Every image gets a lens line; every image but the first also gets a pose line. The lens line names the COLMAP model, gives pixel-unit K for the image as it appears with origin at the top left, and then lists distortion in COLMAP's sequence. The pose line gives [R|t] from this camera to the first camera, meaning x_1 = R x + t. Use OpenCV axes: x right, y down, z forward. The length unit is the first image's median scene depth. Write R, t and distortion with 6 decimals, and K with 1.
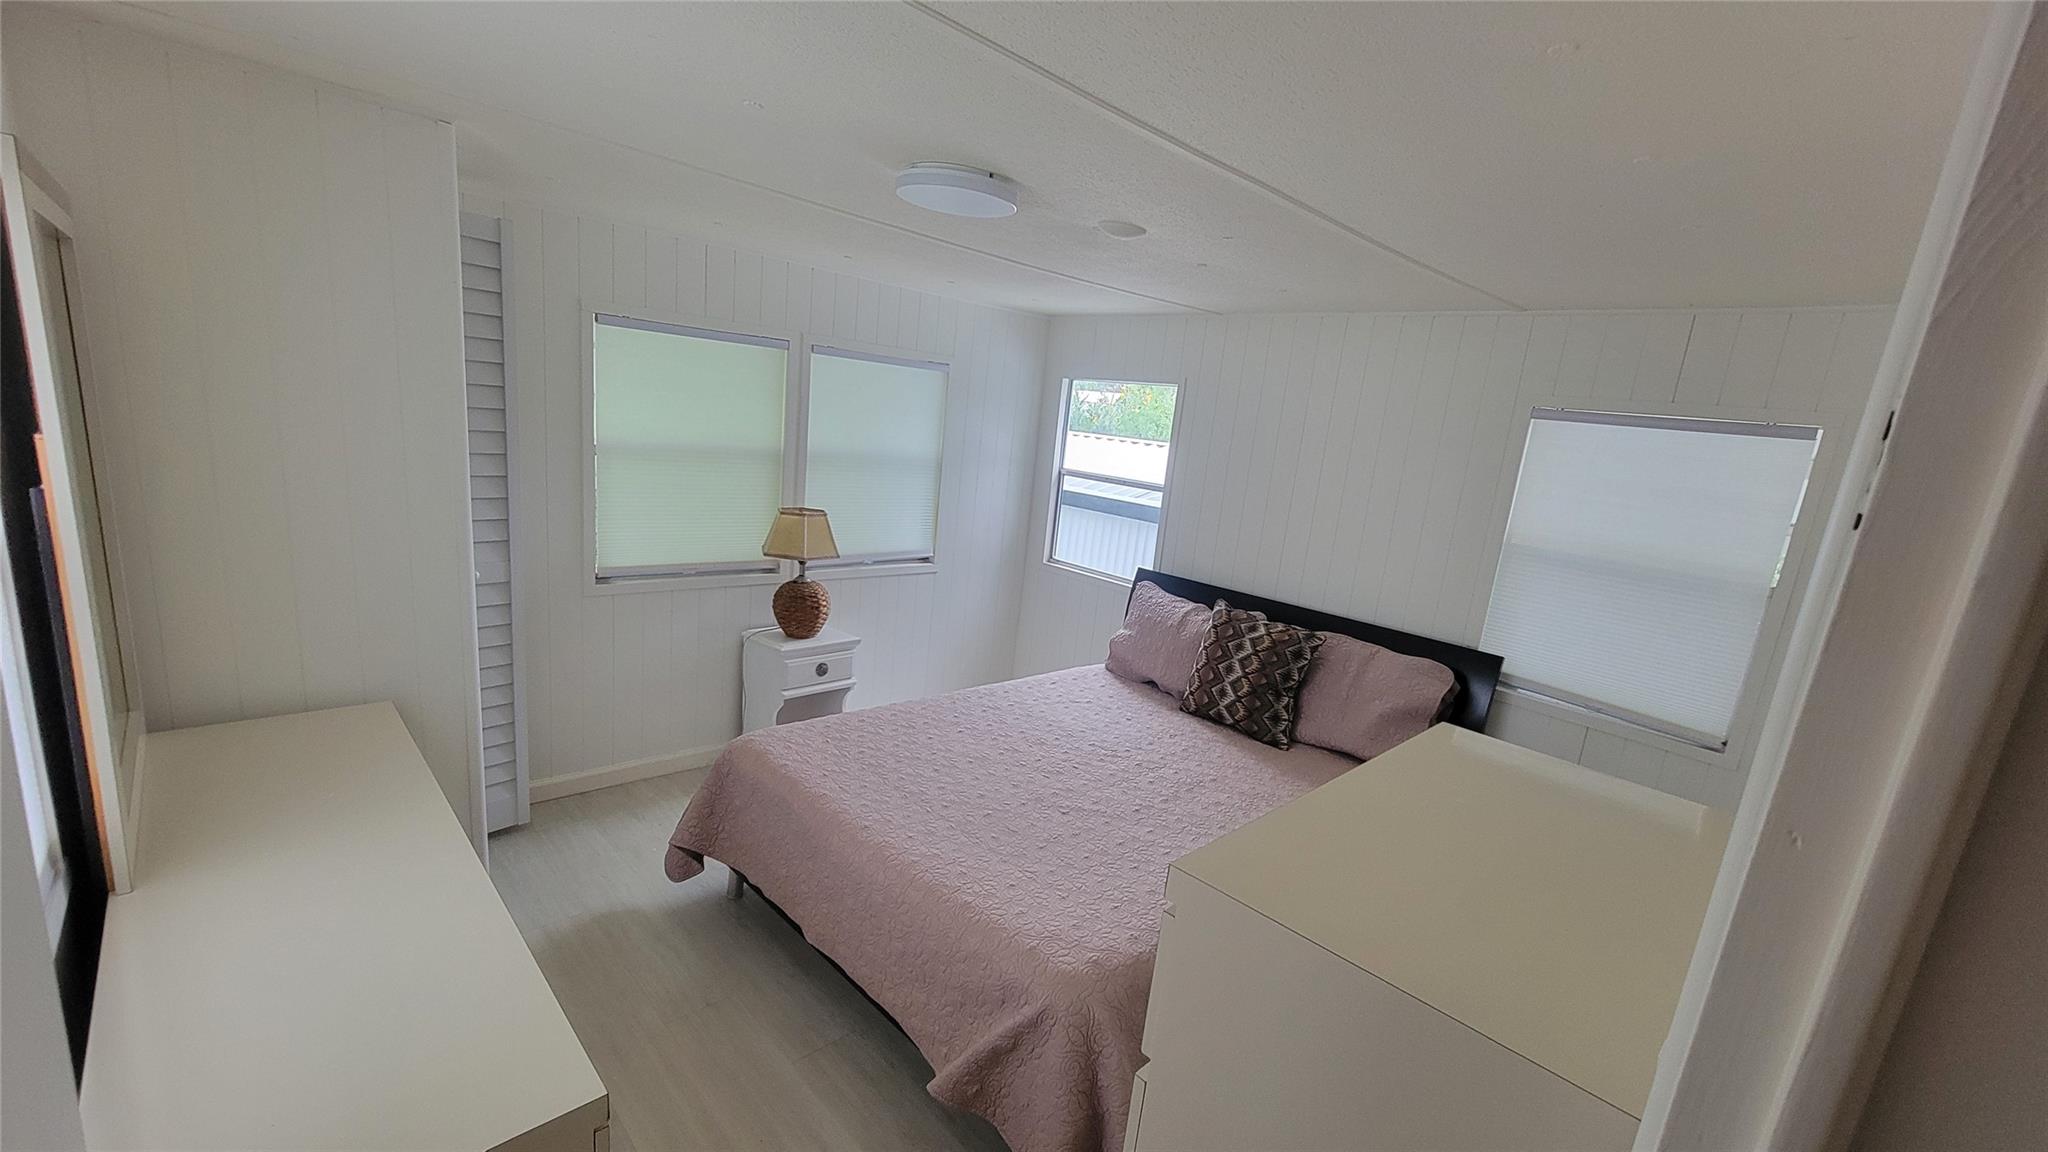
lens RADIAL K [[816.8, 0, 1027.2], [0, 816.8, 583.2], [0, 0, 1]] dist [-0.007463, 0.000601]
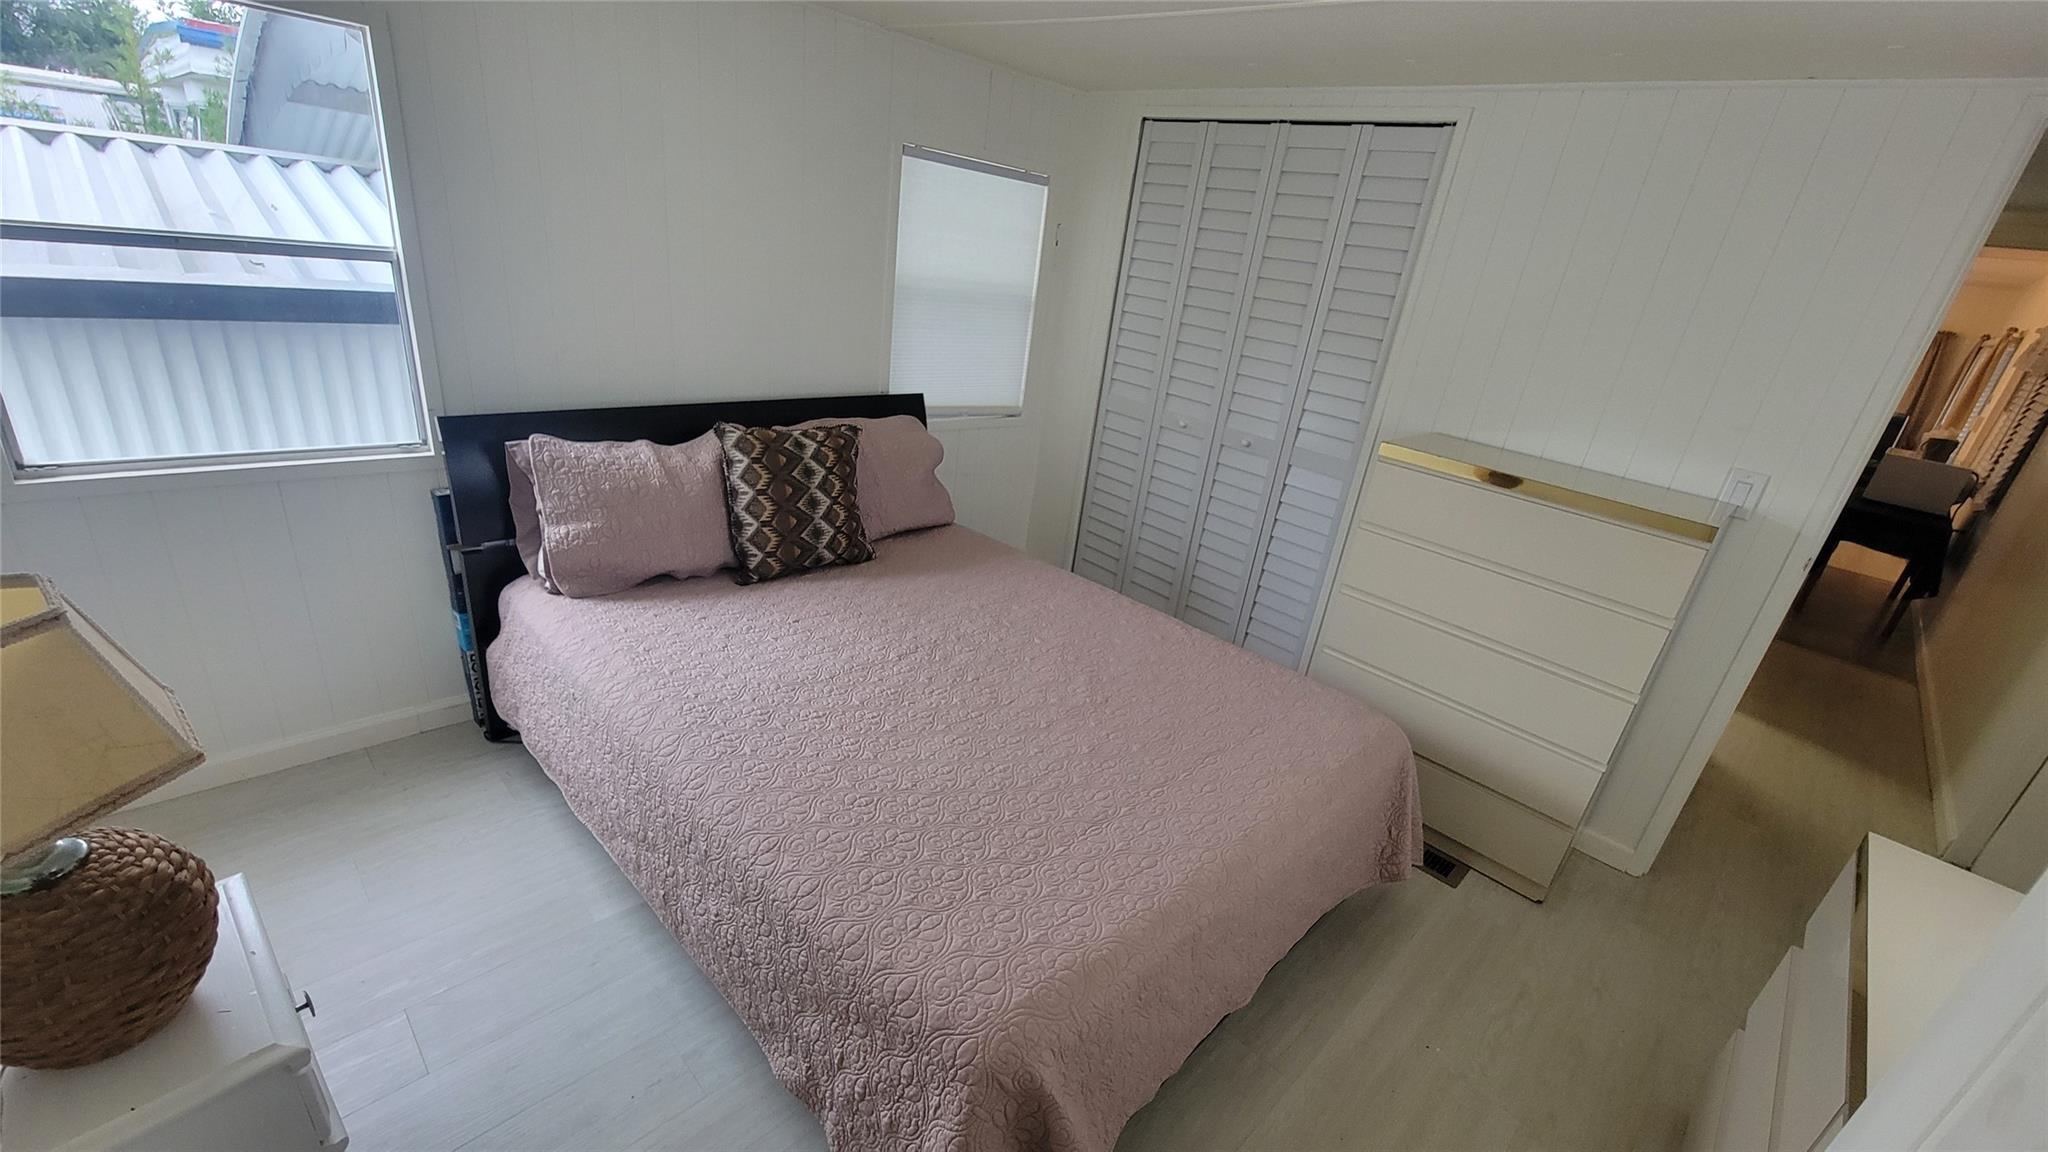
lens RADIAL K [[816.8, 0, 1025.2], [0, 816.8, 587.1], [0, 0, 1]] dist [-0.007463, 0.000601]
pose [[0.008292, -0.477699, 0.878484, -0.489273], [0.081267, 0.875931, 0.475543, -0.184268], [-0.996658, 0.067449, 0.046084, 0.761548]]
